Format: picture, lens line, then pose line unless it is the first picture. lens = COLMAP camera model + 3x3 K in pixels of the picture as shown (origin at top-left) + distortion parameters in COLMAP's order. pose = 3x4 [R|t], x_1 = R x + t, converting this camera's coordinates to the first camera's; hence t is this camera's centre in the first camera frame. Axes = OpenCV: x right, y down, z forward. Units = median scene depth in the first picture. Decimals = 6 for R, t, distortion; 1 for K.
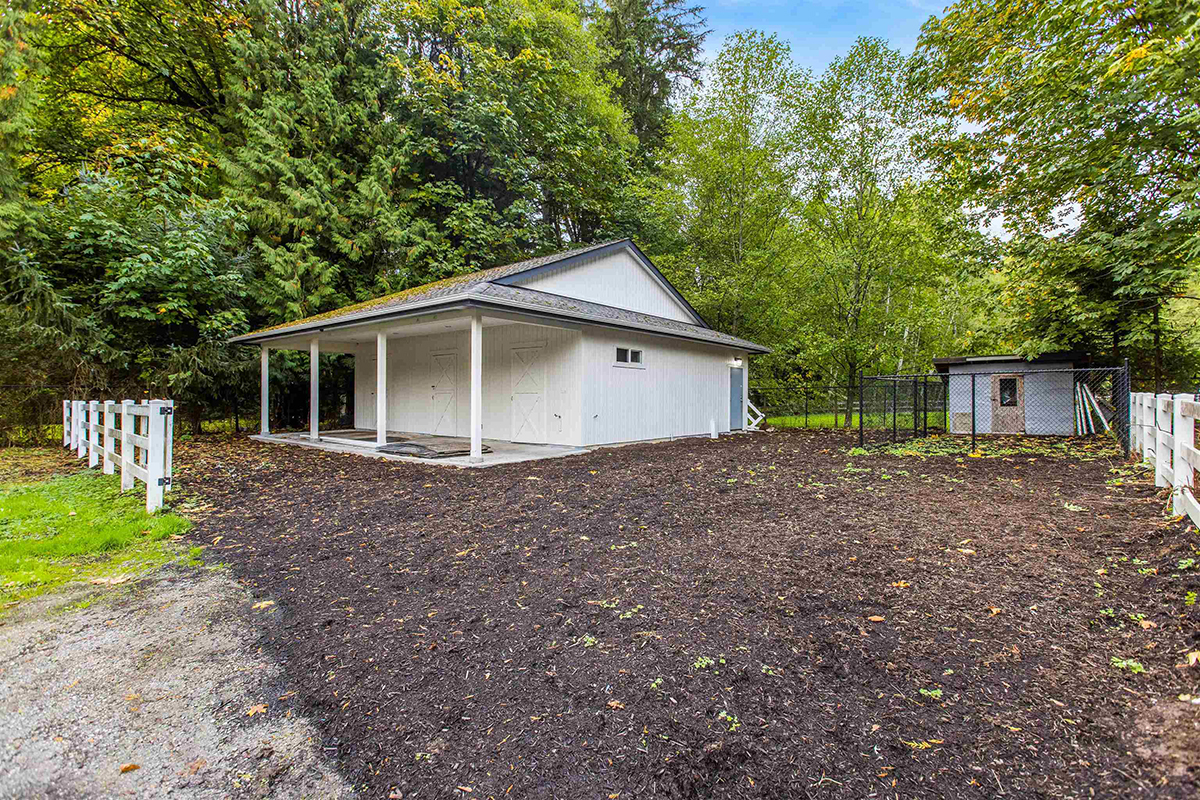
lens RADIAL K [[541.9, 0, 599.3], [0, 541.9, 384.0], [0, 0, 1]] dist [-0.001060, -0.000213]
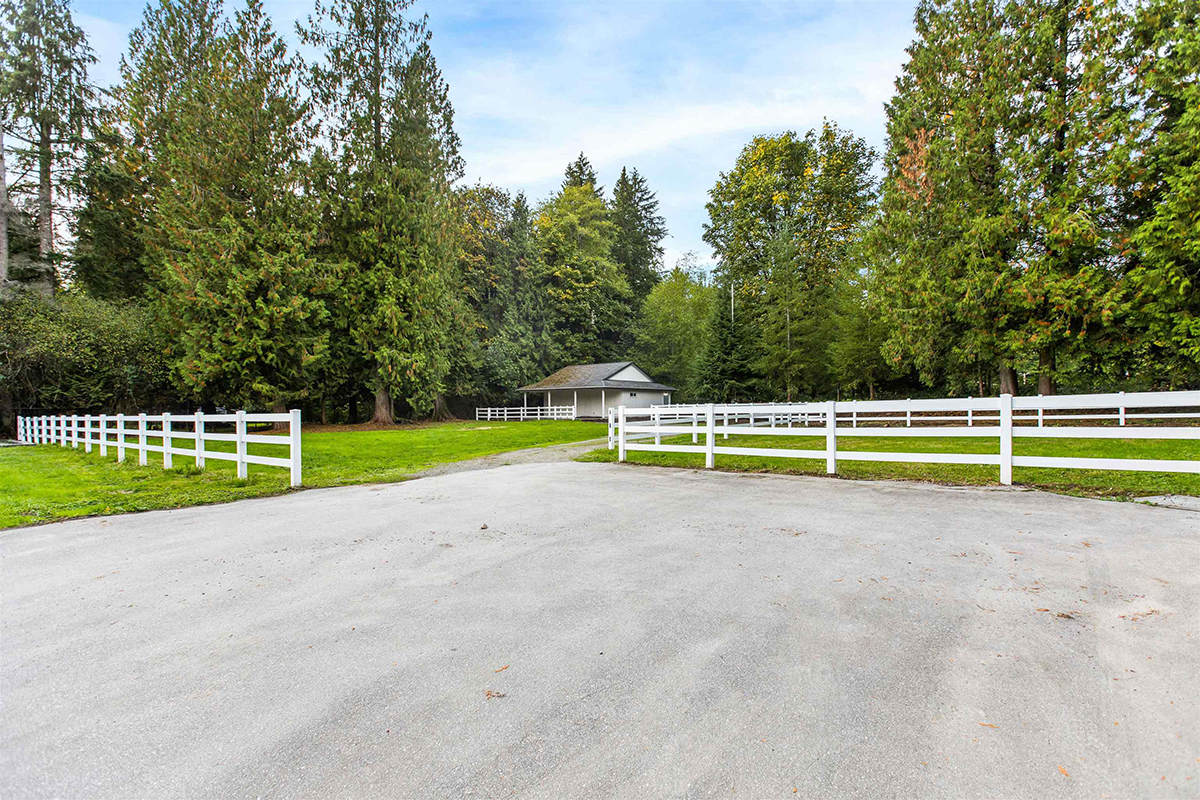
lens RADIAL K [[541.9, 0, 599.3], [0, 541.9, 384.0], [0, 0, 1]] dist [-0.001060, -0.000213]
pose [[0.999885, -0.010190, 0.011243, -0.162986], [0.010469, 0.999633, -0.024998, -0.021959], [-0.010984, 0.025113, 0.999624, -2.043380]]
